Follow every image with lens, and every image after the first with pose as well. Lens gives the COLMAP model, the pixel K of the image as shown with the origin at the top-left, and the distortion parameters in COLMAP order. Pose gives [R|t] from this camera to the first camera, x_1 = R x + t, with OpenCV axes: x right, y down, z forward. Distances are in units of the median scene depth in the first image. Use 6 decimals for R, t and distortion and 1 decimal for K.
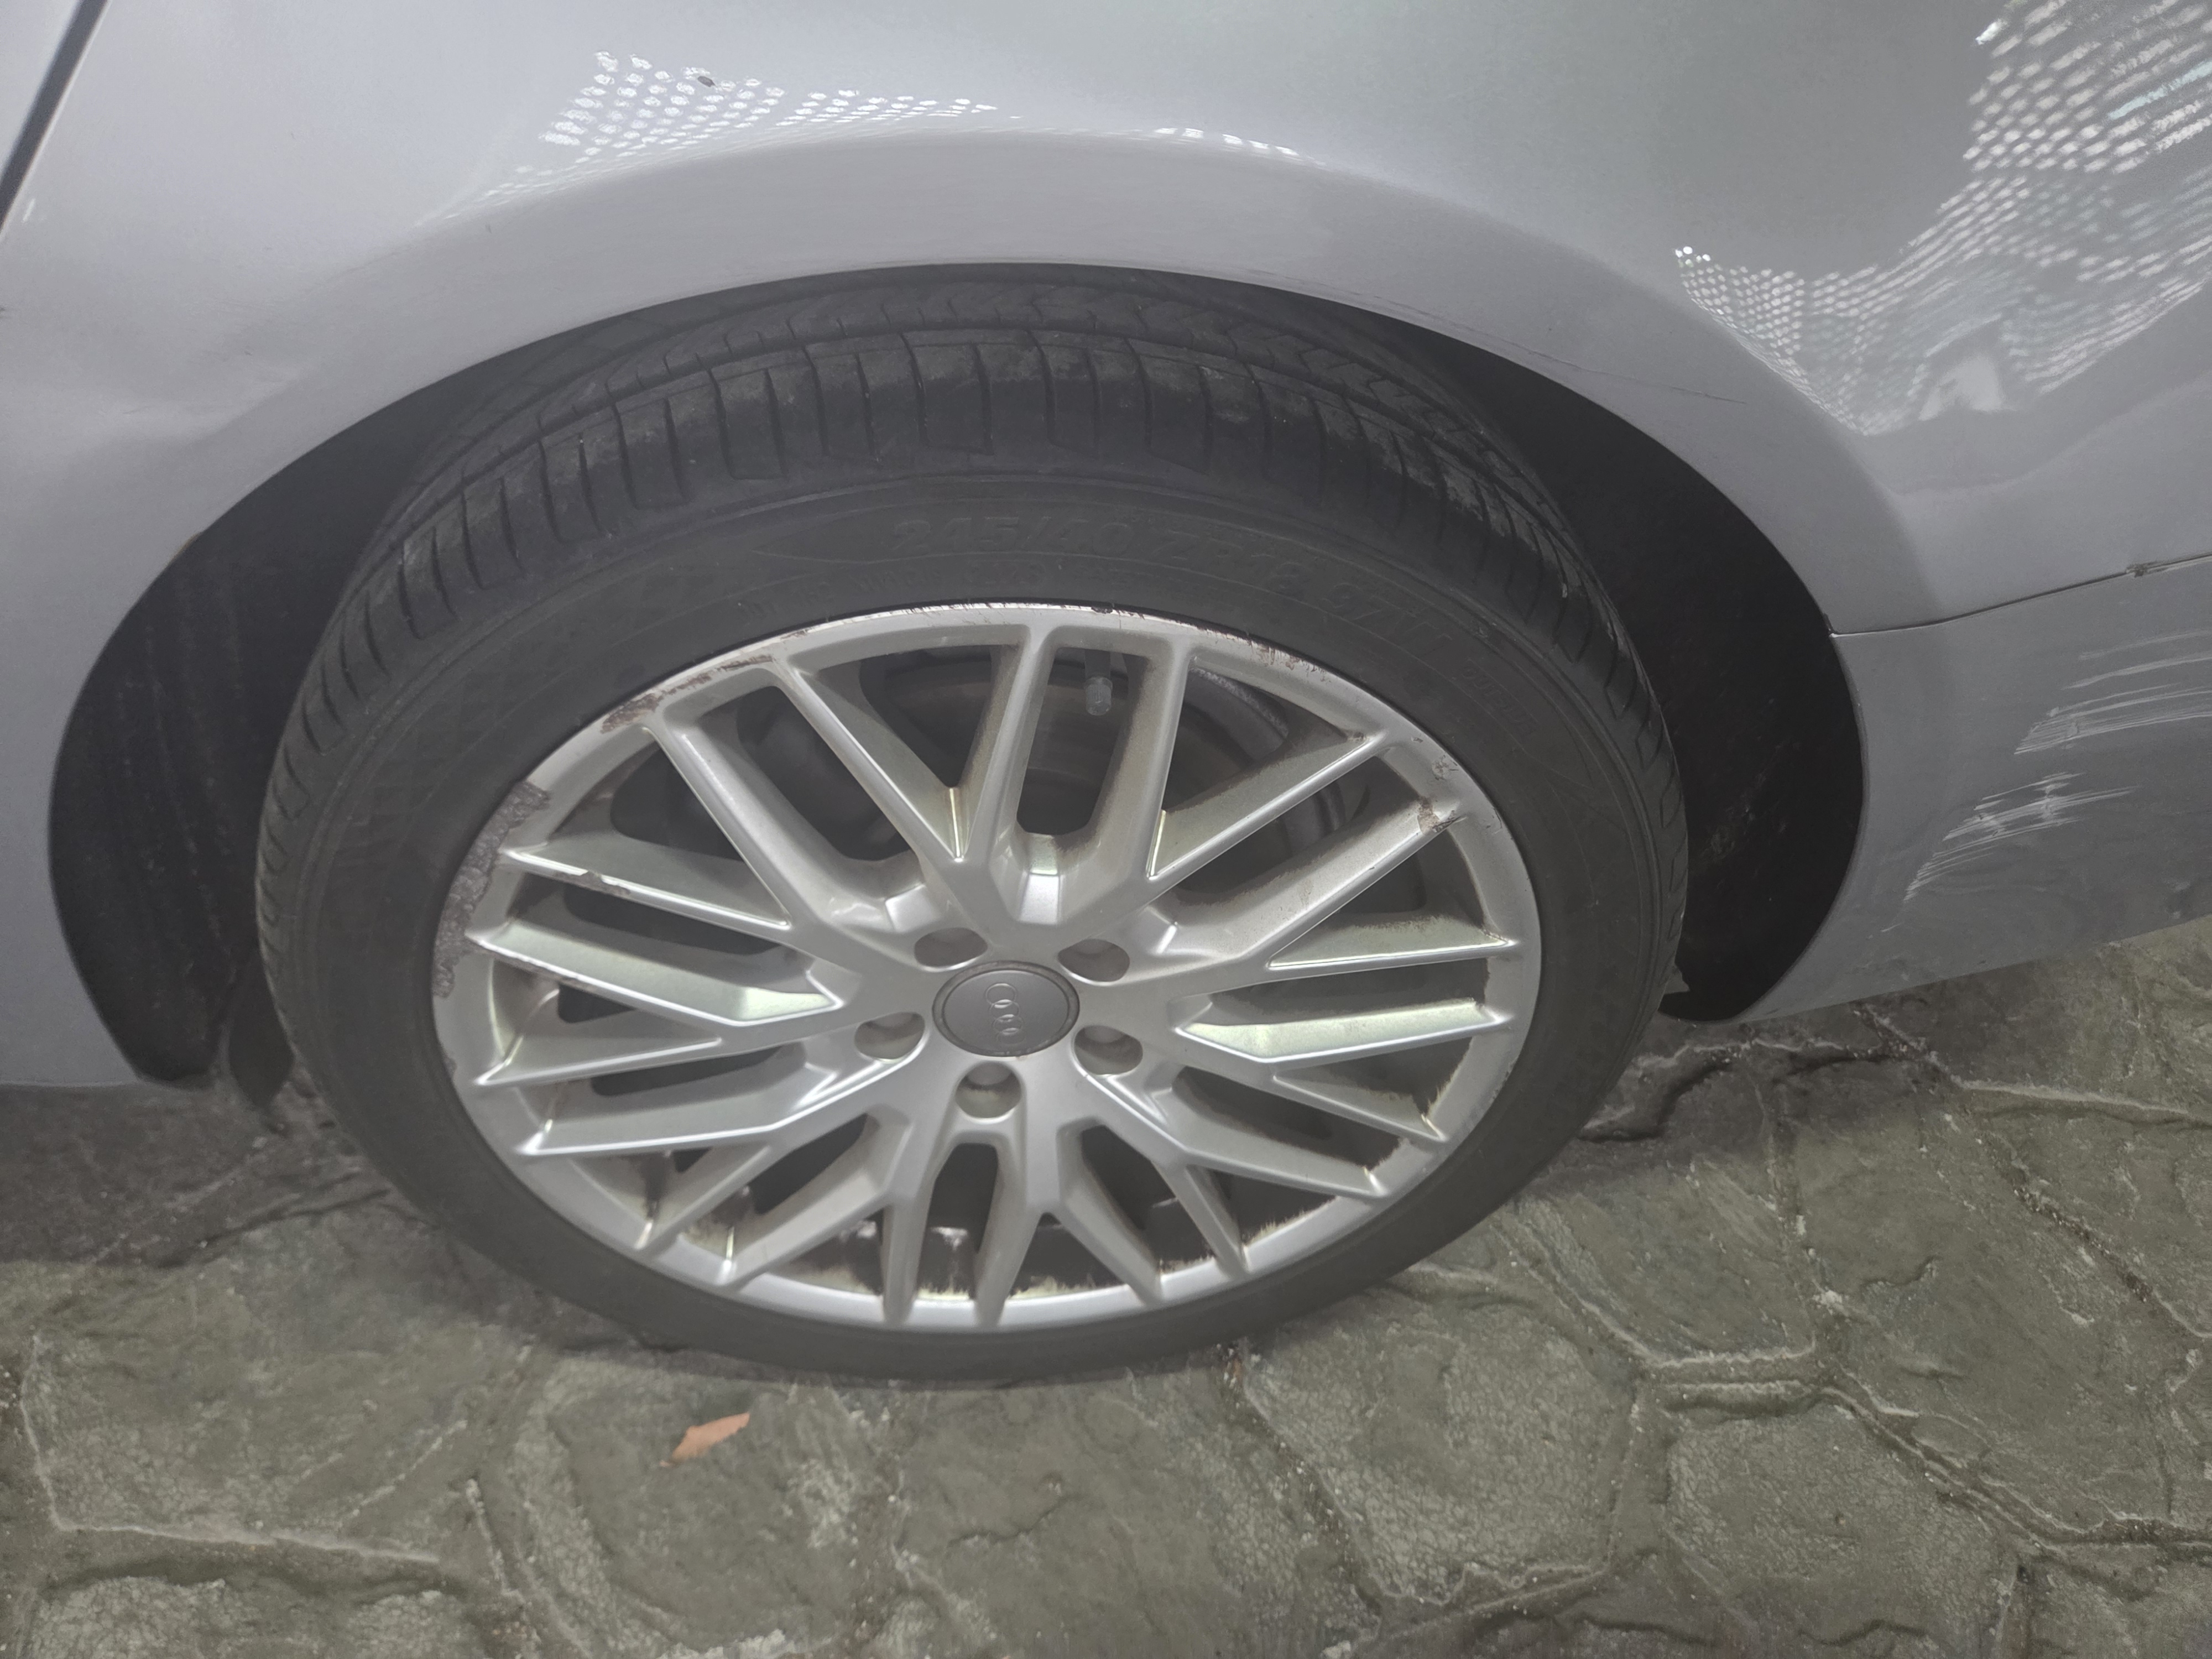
lens RADIAL K [[1485.2, 0, 1106.6], [0, 1485.2, 855.8], [0, 0, 1]] dist [0.006373, -0.005336]
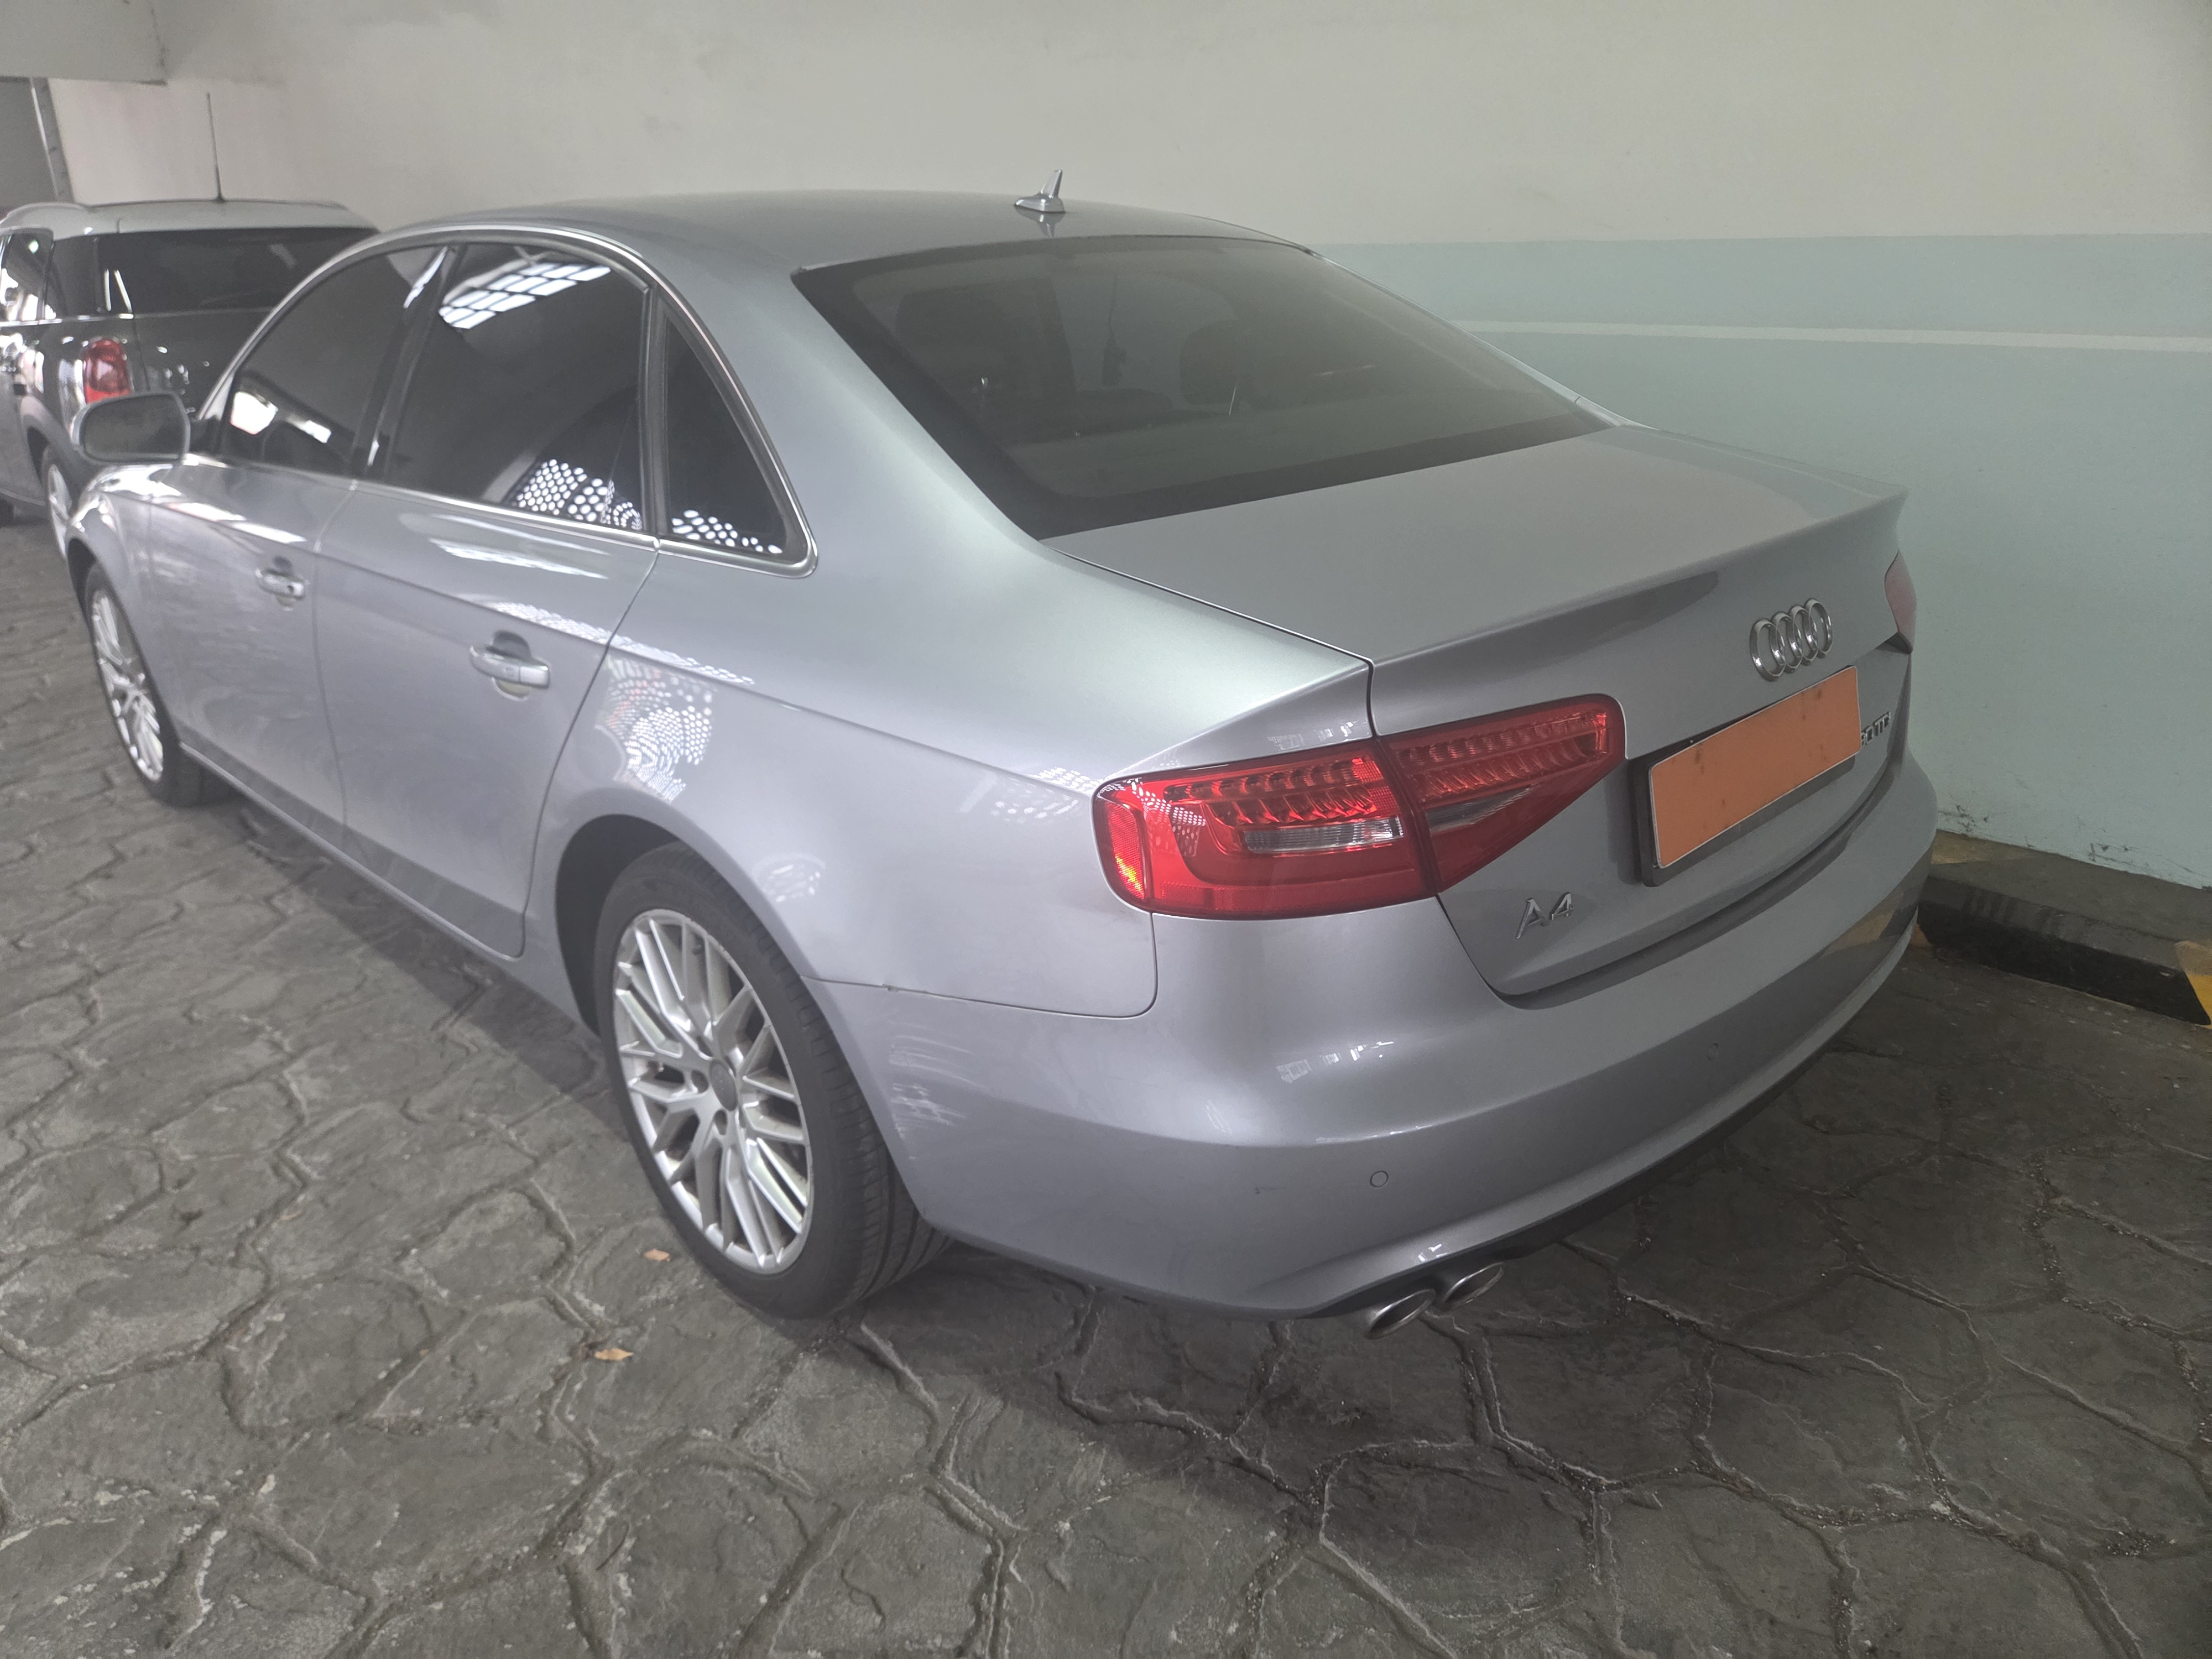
lens RADIAL K [[1485.2, 0, 1106.6], [0, 1485.2, 855.8], [0, 0, 1]] dist [0.006373, -0.005336]
pose [[0.624408, 0.141382, -0.768197, 1.745288], [-0.466839, 0.856048, -0.221908, 0.016061], [0.626240, 0.497185, 0.600526, -0.305987]]
